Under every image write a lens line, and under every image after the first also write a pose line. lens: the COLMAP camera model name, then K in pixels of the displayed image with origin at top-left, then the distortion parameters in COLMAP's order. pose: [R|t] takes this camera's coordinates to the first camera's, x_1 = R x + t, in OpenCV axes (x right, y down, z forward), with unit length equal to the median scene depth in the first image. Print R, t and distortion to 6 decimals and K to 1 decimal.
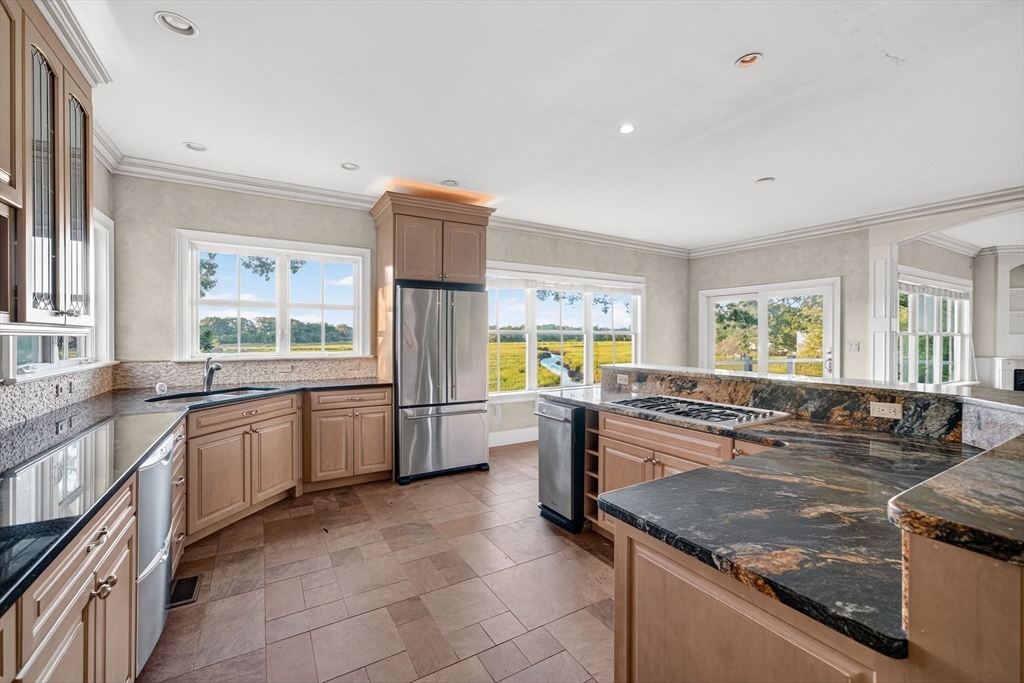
lens RADIAL K [[432.9, 0, 508.6], [0, 432.9, 337.2], [0, 0, 1]] dist [-0.032565, 0.031425]
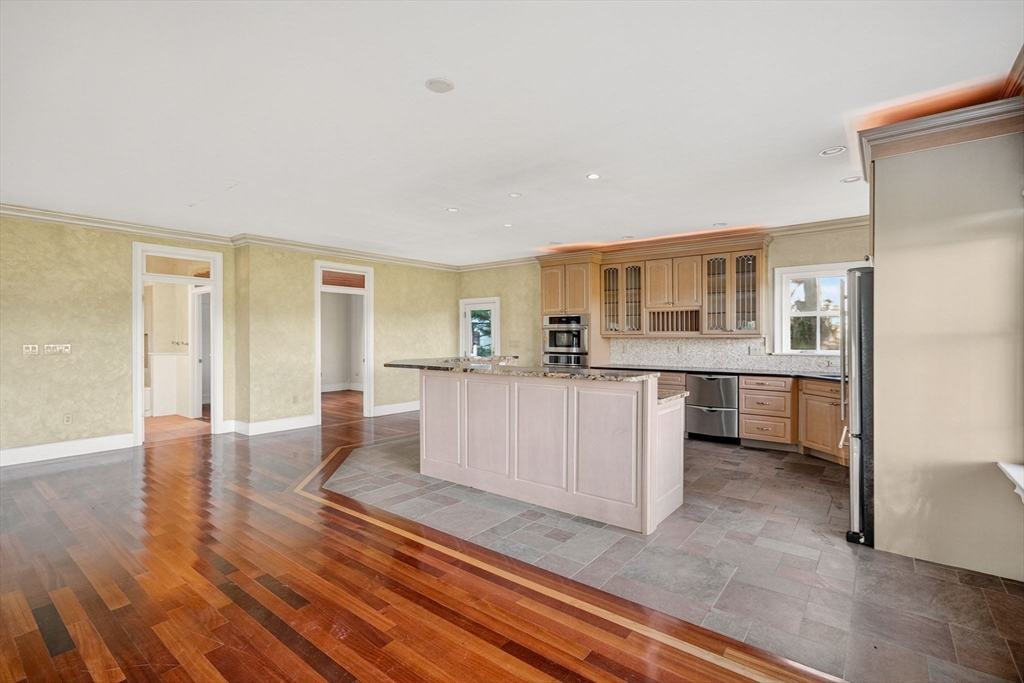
lens RADIAL K [[462.3, 0, 514.8], [0, 462.3, 337.6], [0, 0, 1]] dist [0.008979, 0.000311]
pose [[-0.937086, 0.001976, -0.349093, 0.887152], [0.002334, 0.999997, -0.000606, -0.001847], [0.349091, -0.001383, -0.937088, 1.979378]]
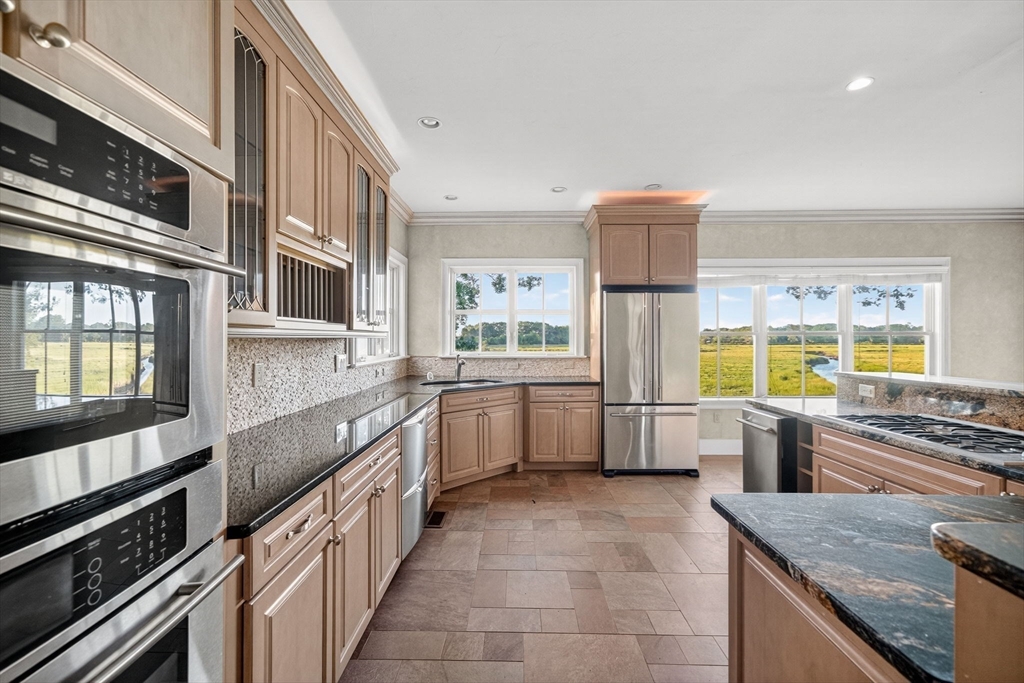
lens RADIAL K [[432.9, 0, 508.6], [0, 432.9, 337.2], [0, 0, 1]] dist [-0.032565, 0.031425]
pose [[0.850567, -0.002955, -0.525858, 0.129254], [0.000683, 0.999990, -0.004513, 0.000064], [0.525866, 0.003479, 0.850560, -0.047521]]
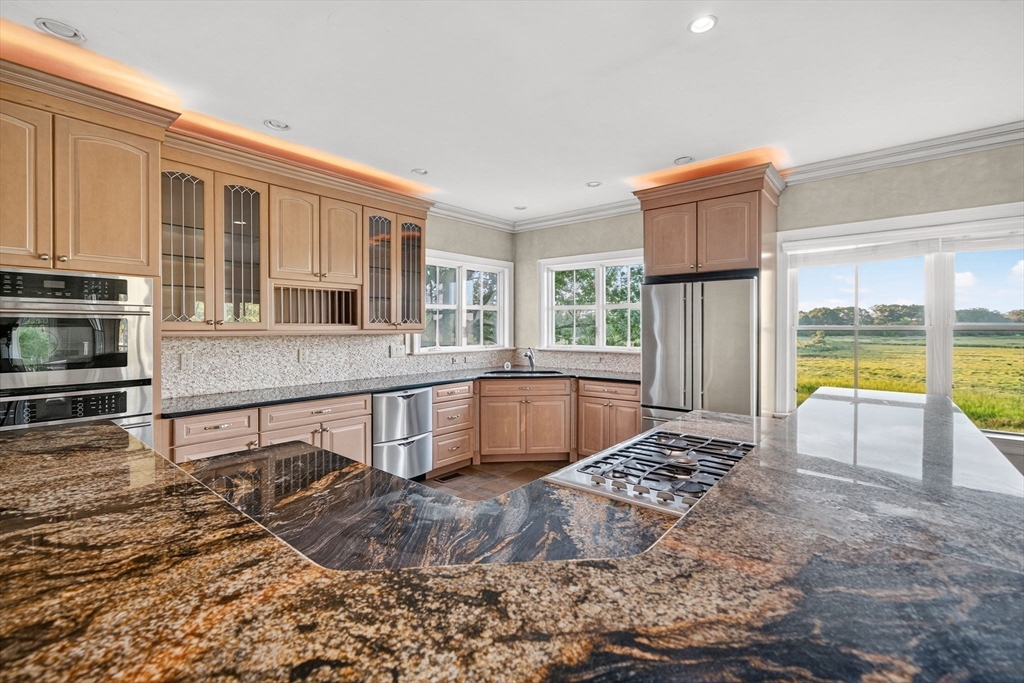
lens RADIAL K [[451.8, 0, 506.1], [0, 451.8, 331.1], [0, 0, 1]] dist [-0.009173, 0.012856]
pose [[0.308985, 0.009104, -0.951023, 0.757580], [0.000441, 0.999953, 0.009715, -0.022598], [0.951067, -0.003422, 0.308966, 0.450026]]
